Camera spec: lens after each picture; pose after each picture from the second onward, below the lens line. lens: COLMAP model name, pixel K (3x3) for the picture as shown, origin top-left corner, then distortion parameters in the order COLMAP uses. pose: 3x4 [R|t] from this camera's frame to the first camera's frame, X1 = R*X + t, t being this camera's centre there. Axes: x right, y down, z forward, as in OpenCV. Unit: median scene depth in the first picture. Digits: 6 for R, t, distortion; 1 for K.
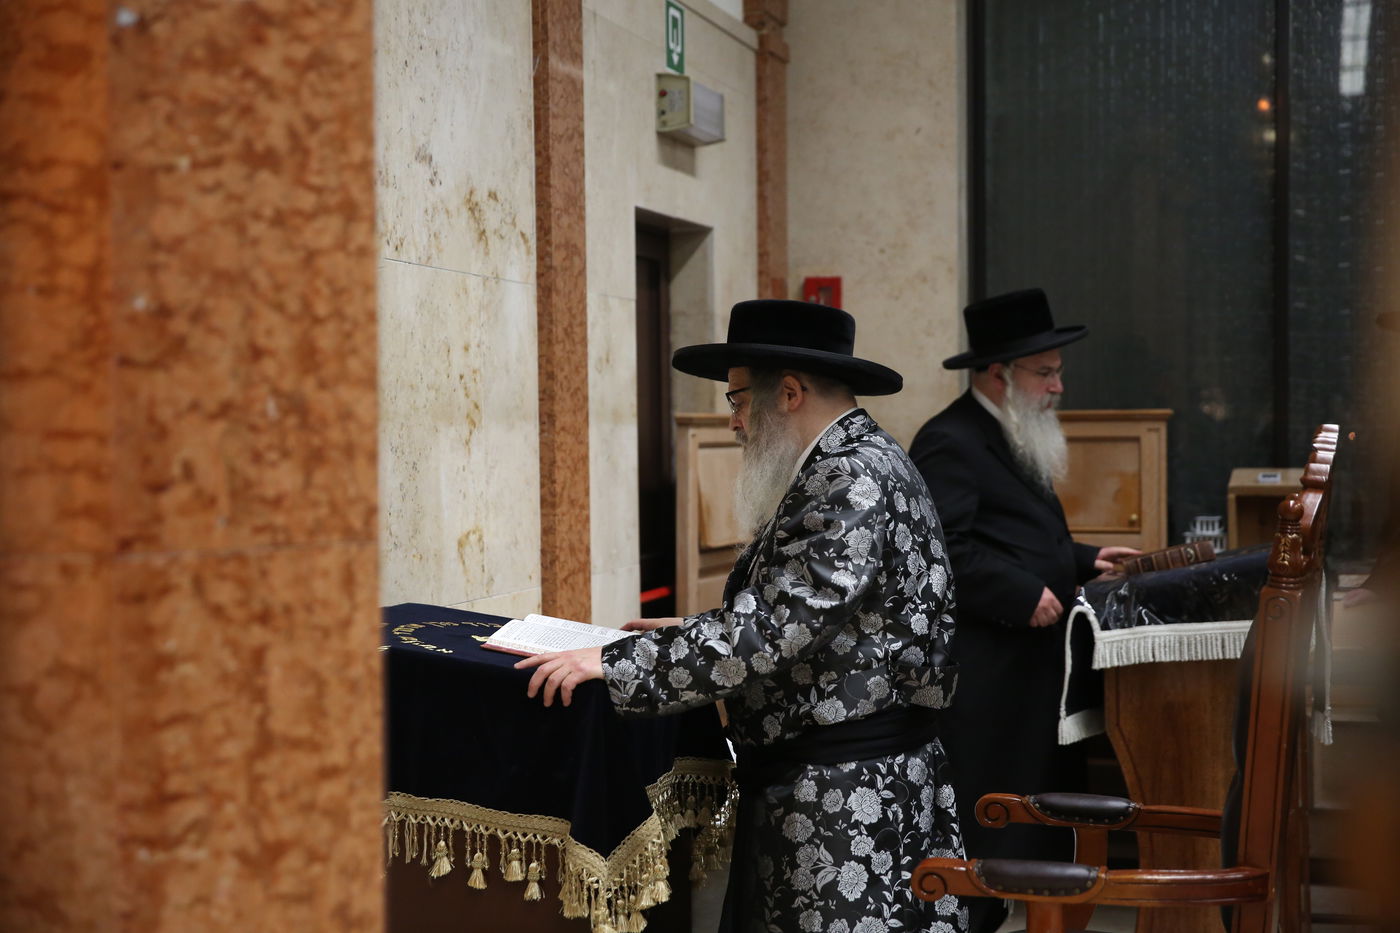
lens RADIAL K [[2304.6, 0, 700.0], [0, 2304.6, 466.5], [0, 0, 1]] dist [0.158466, 0.011489]
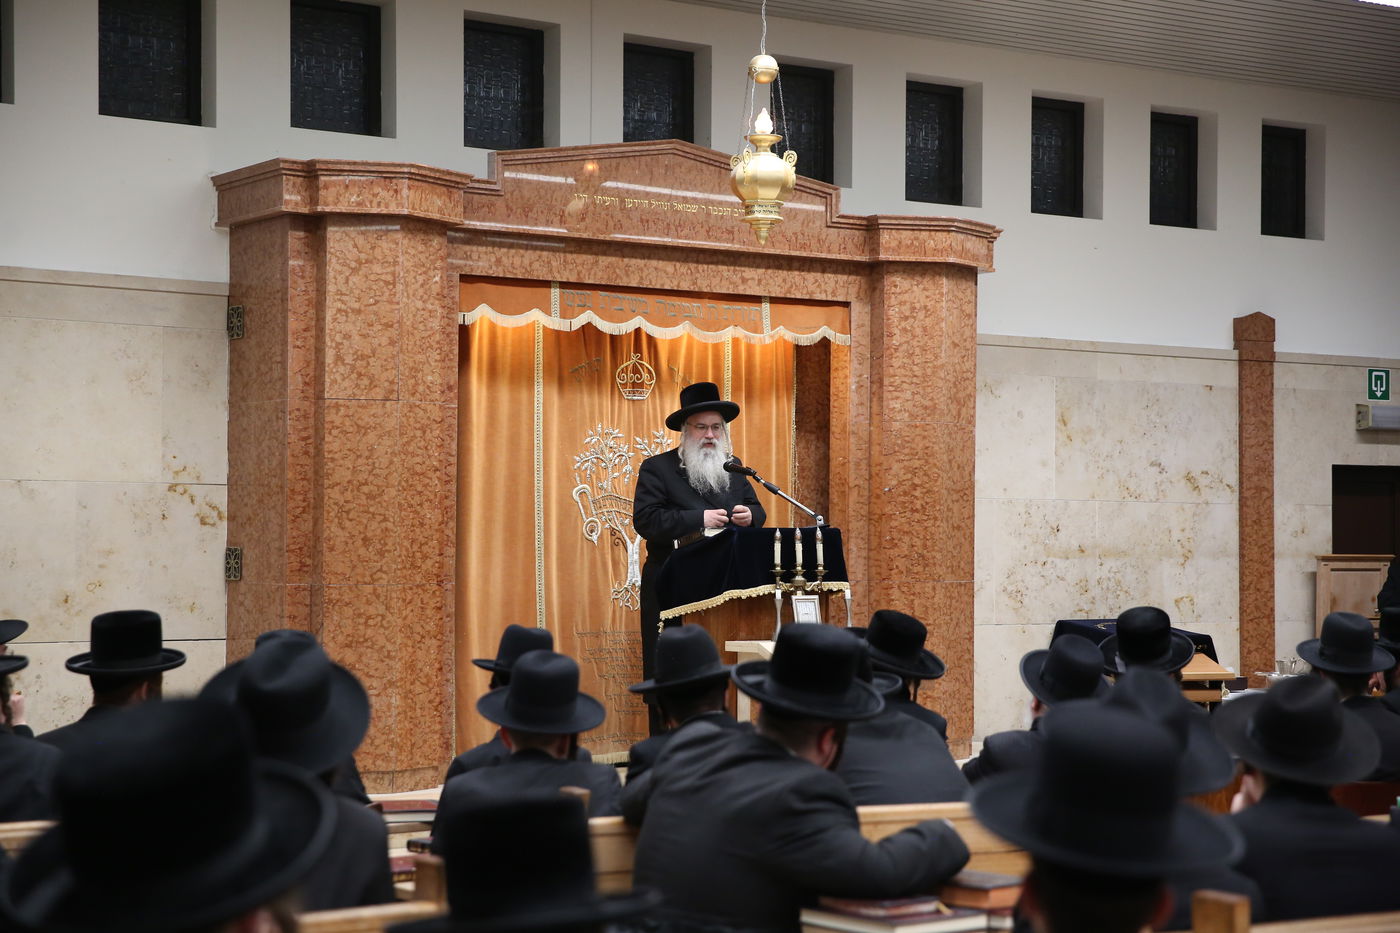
lens RADIAL K [[2508.6, 0, 700.0], [0, 2508.6, 466.5], [0, 0, 1]] dist [0.173356, 0.195461]
pose [[0.757445, -0.003058, -0.652892, 1.692588], [-0.026155, 0.999044, -0.035022, -0.007750], [0.652375, 0.043604, 0.756641, -1.962810]]
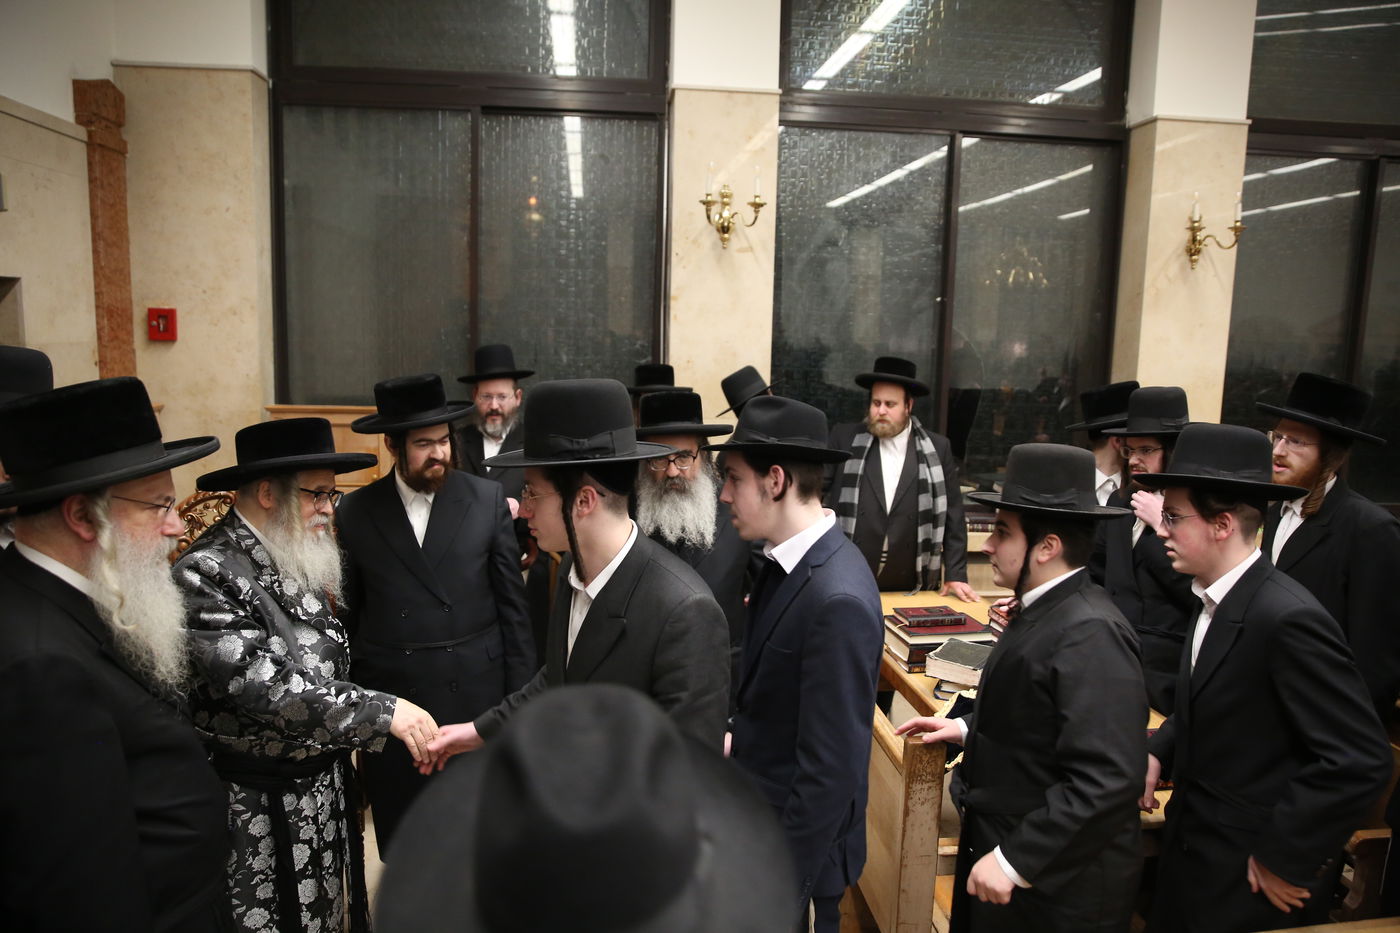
lens RADIAL K [[997.8, 0, 700.0], [0, 997.8, 466.5], [0, 0, 1]] dist [-0.134771, 0.144606]
pose [[0.934600, -0.015487, 0.355362, 0.278368], [-0.030457, 0.991898, 0.123328, -0.127288], [-0.354393, -0.126086, 0.926557, 0.574758]]
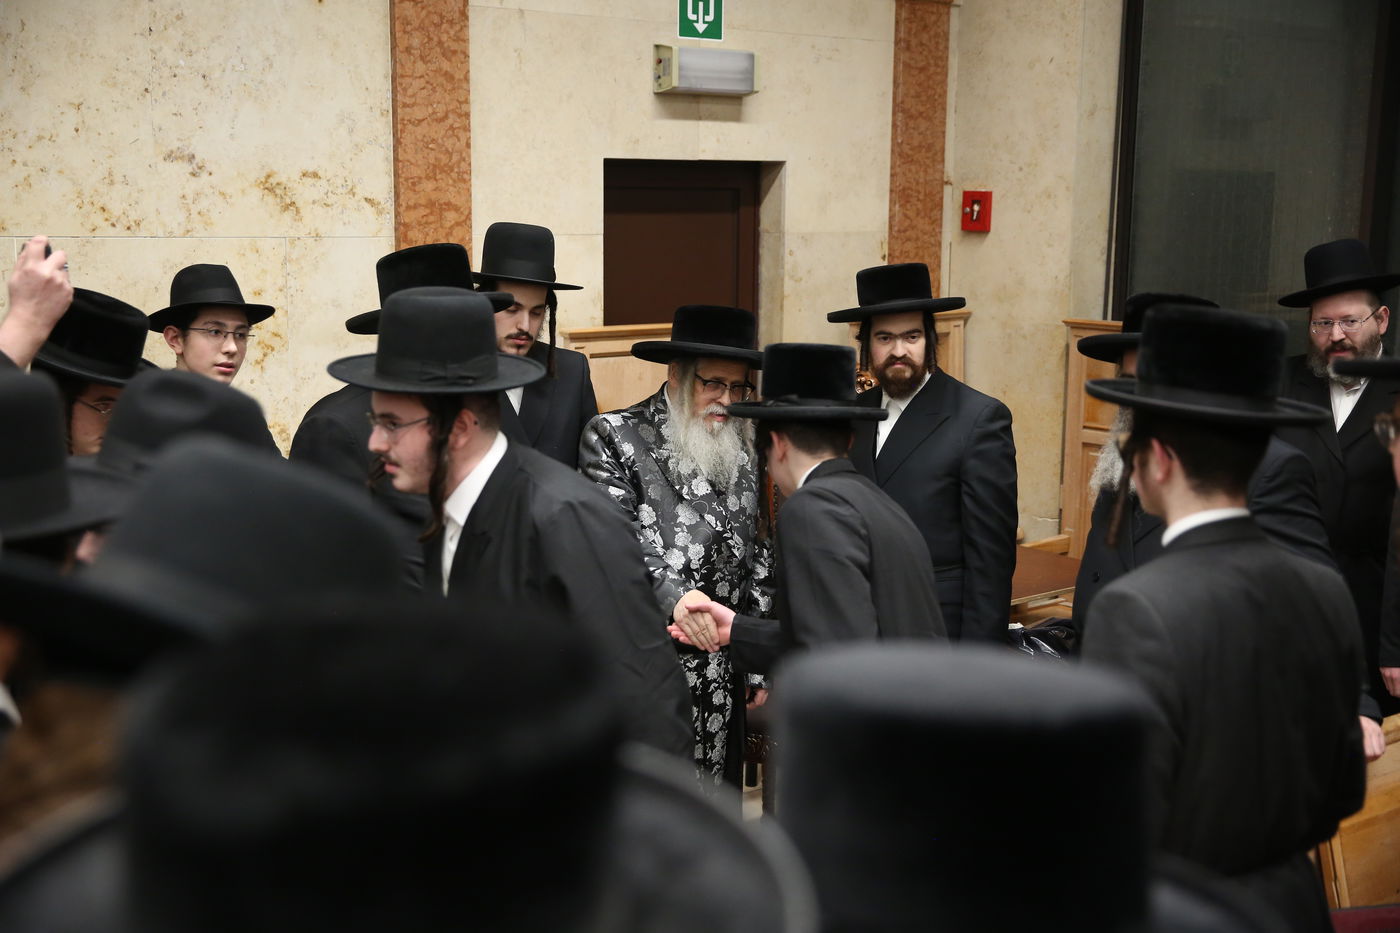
lens RADIAL K [[1776.3, 0, 700.0], [0, 1776.3, 466.5], [0, 0, 1]] dist [0.070532, 0.047386]
pose [[0.815510, 0.104727, -0.569189, 0.852996], [-0.028102, 0.989497, 0.141798, -0.126263], [0.578061, -0.099643, 0.809887, 0.342875]]
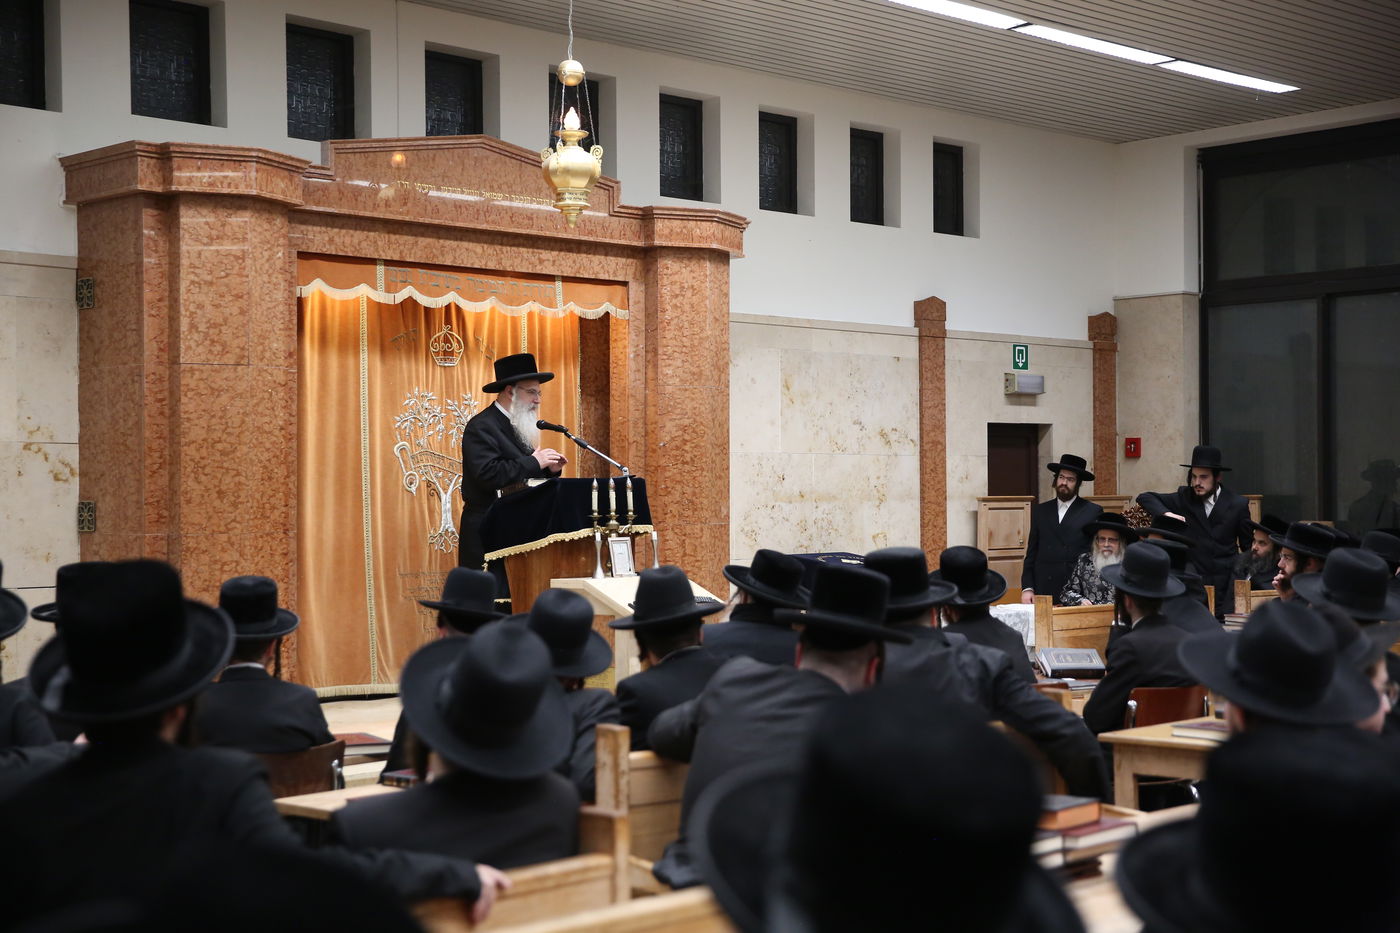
lens RADIAL K [[2031.2, 0, 700.0], [0, 2031.2, 466.5], [0, 0, 1]] dist [0.100139, 0.139502]
pose [[0.861491, 0.000372, -0.507772, 1.366620], [-0.013343, 0.999671, -0.021906, -0.000317], [0.507597, 0.025647, 0.861213, -1.929949]]
